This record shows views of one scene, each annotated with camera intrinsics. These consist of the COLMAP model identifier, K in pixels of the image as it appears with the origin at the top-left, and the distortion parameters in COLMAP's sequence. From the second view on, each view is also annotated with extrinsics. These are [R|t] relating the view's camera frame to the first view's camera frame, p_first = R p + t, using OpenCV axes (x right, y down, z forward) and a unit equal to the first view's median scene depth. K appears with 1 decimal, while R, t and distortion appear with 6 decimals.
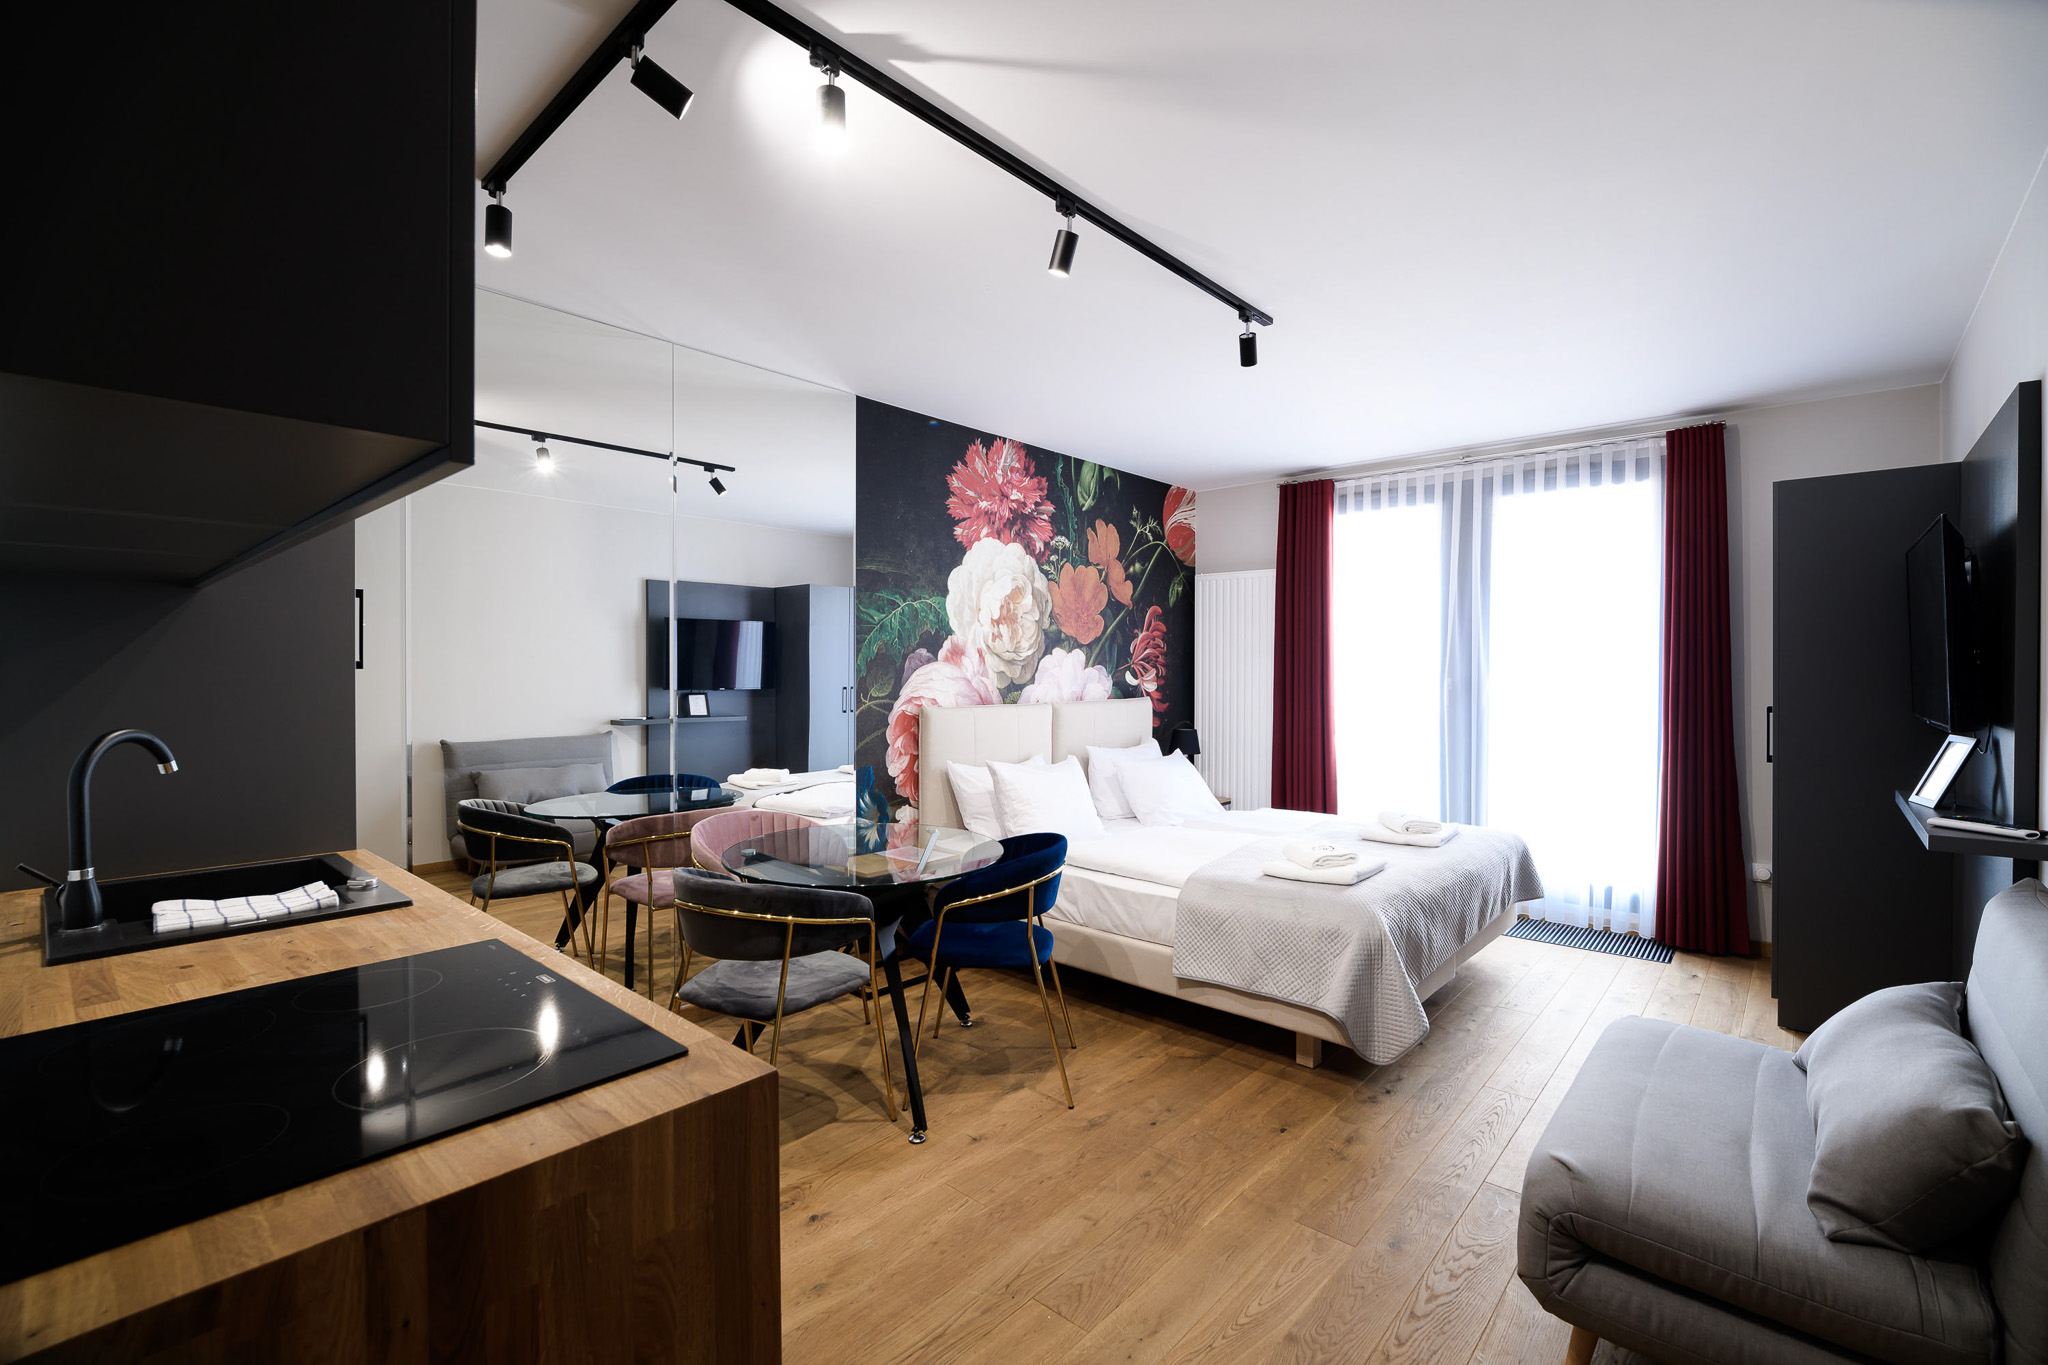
lens RADIAL K [[891.9, 0, 1022.3], [0, 891.9, 672.4], [0, 0, 1]] dist [-0.008486, -0.001544]
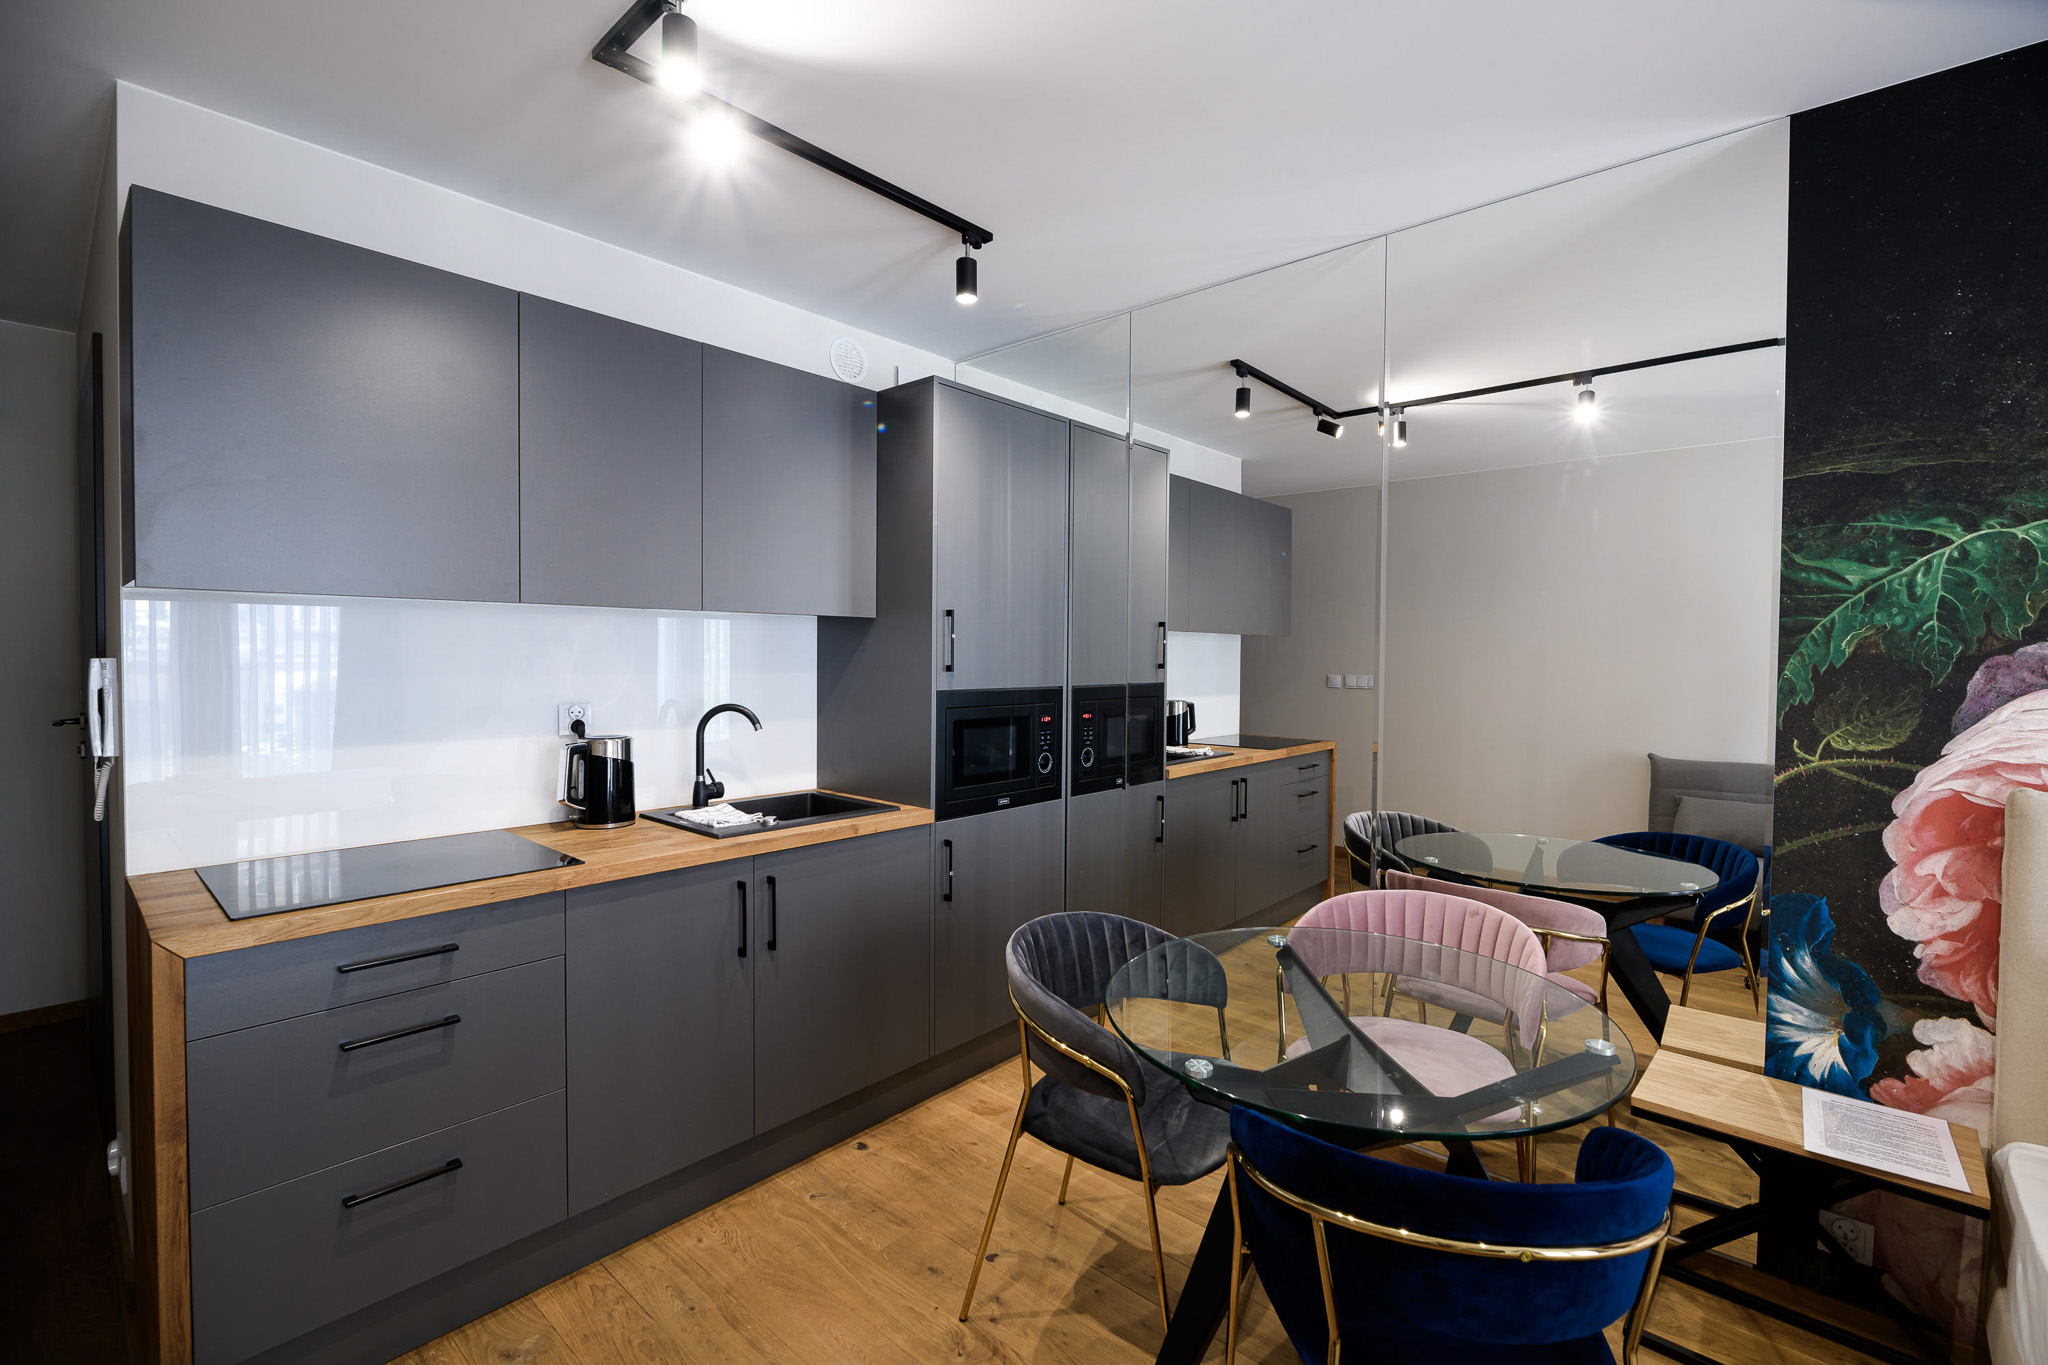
lens RADIAL K [[893.7, 0, 1023.3], [0, 893.7, 678.0], [0, 0, 1]] dist [-0.008893, -0.000965]
pose [[-0.004839, 0.026613, -0.999634, 0.241600], [-0.012234, 0.999569, 0.026671, -0.014068], [0.999913, 0.012359, -0.004511, 0.483499]]
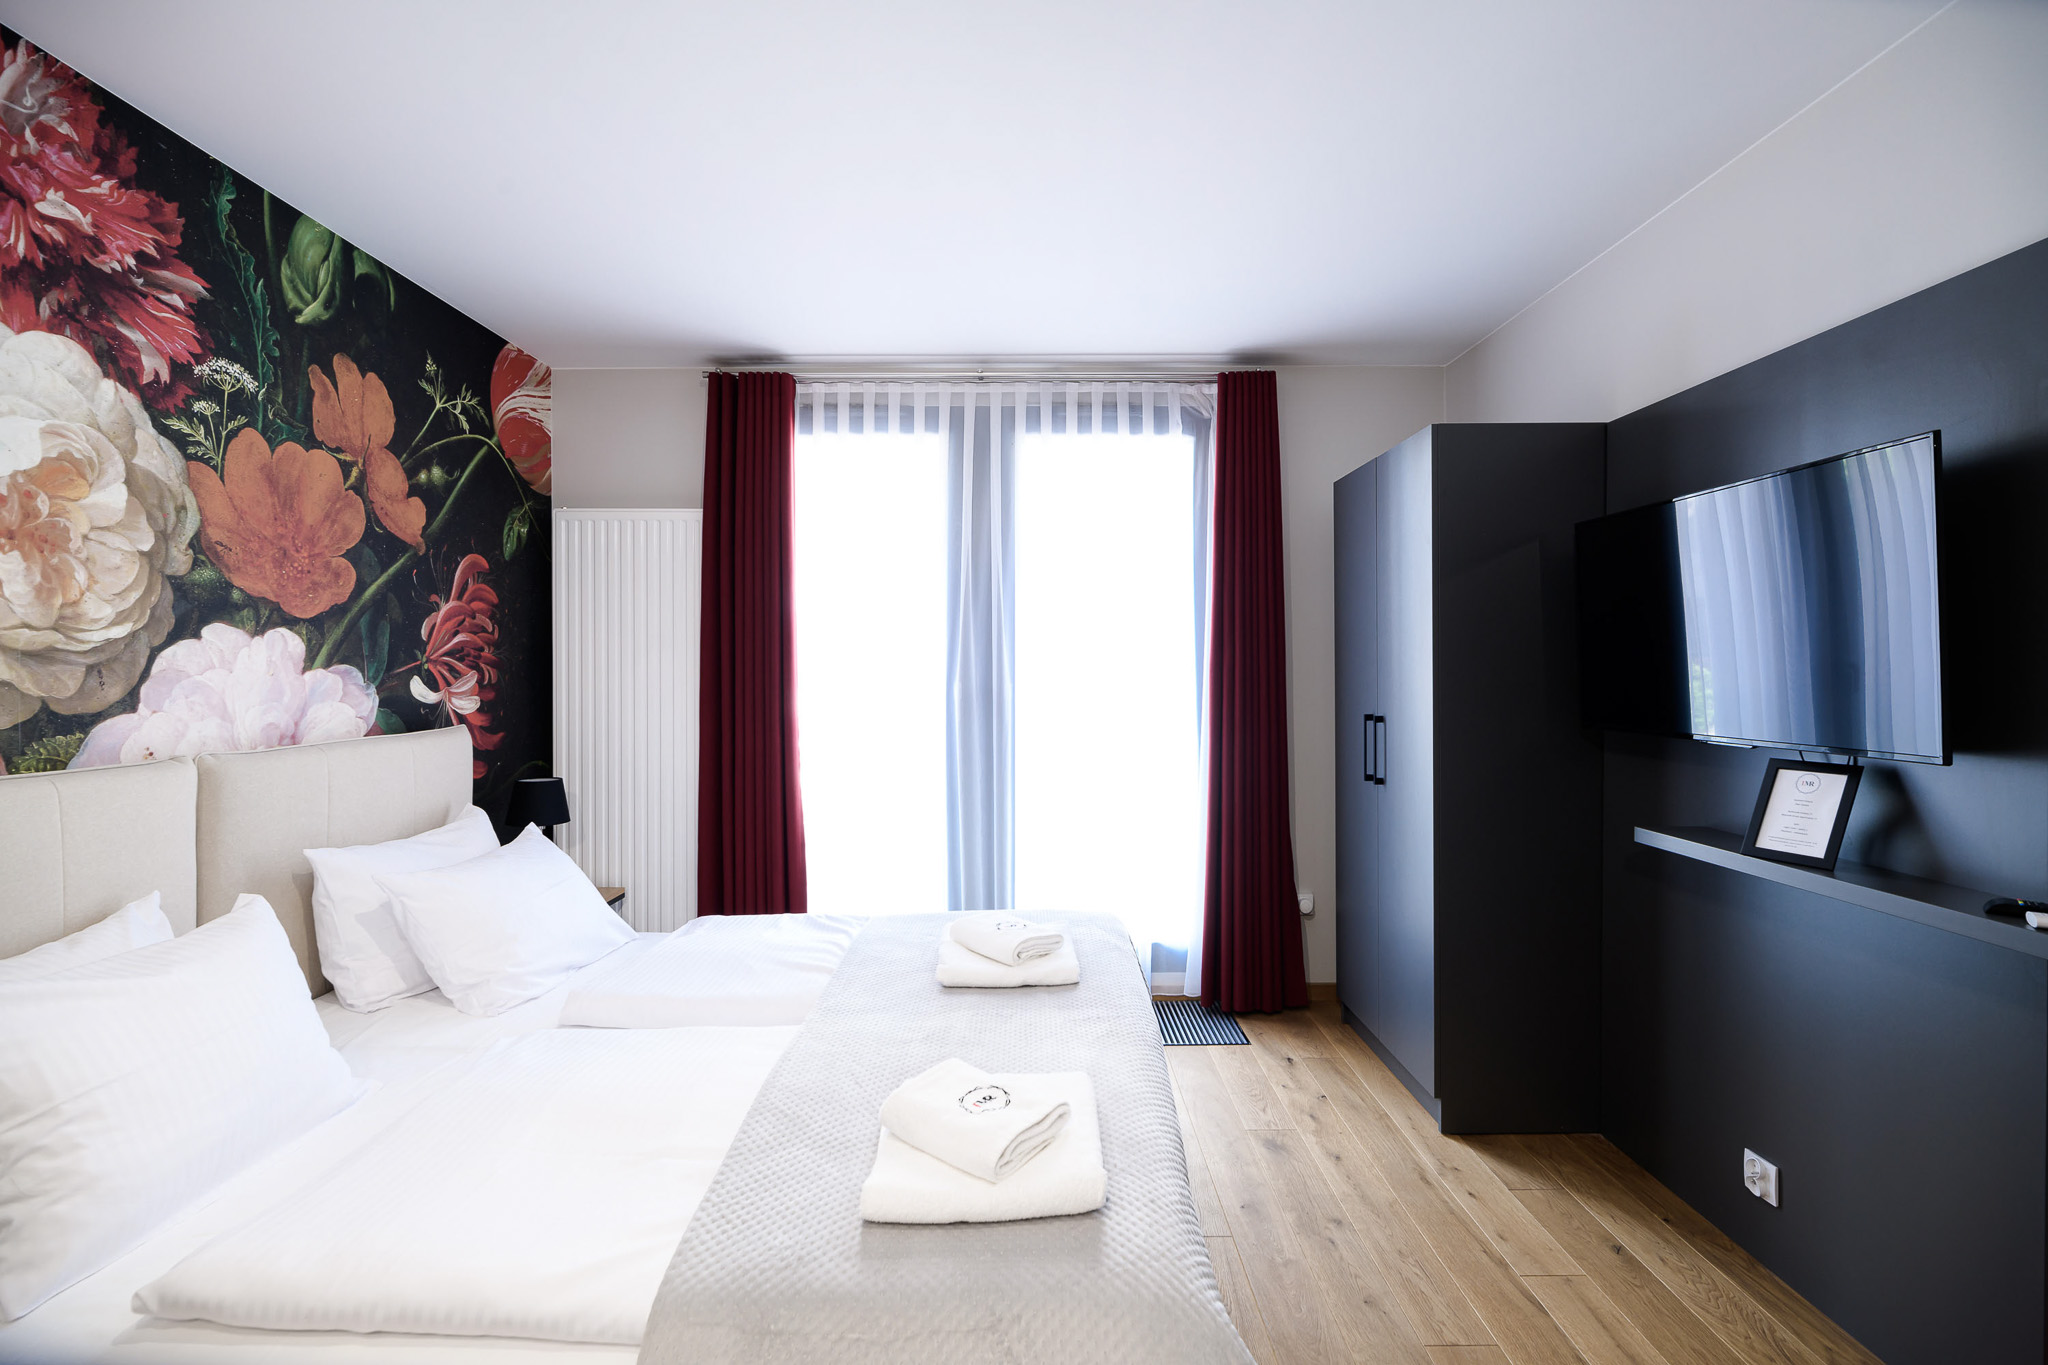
lens RADIAL K [[891.9, 0, 1022.3], [0, 891.9, 672.4], [0, 0, 1]] dist [-0.008486, -0.001544]
pose [[0.749978, -0.005853, 0.661437, 0.049235], [0.005504, 0.999981, 0.002607, -0.003457], [-0.661440, 0.001685, 0.749996, 0.449431]]
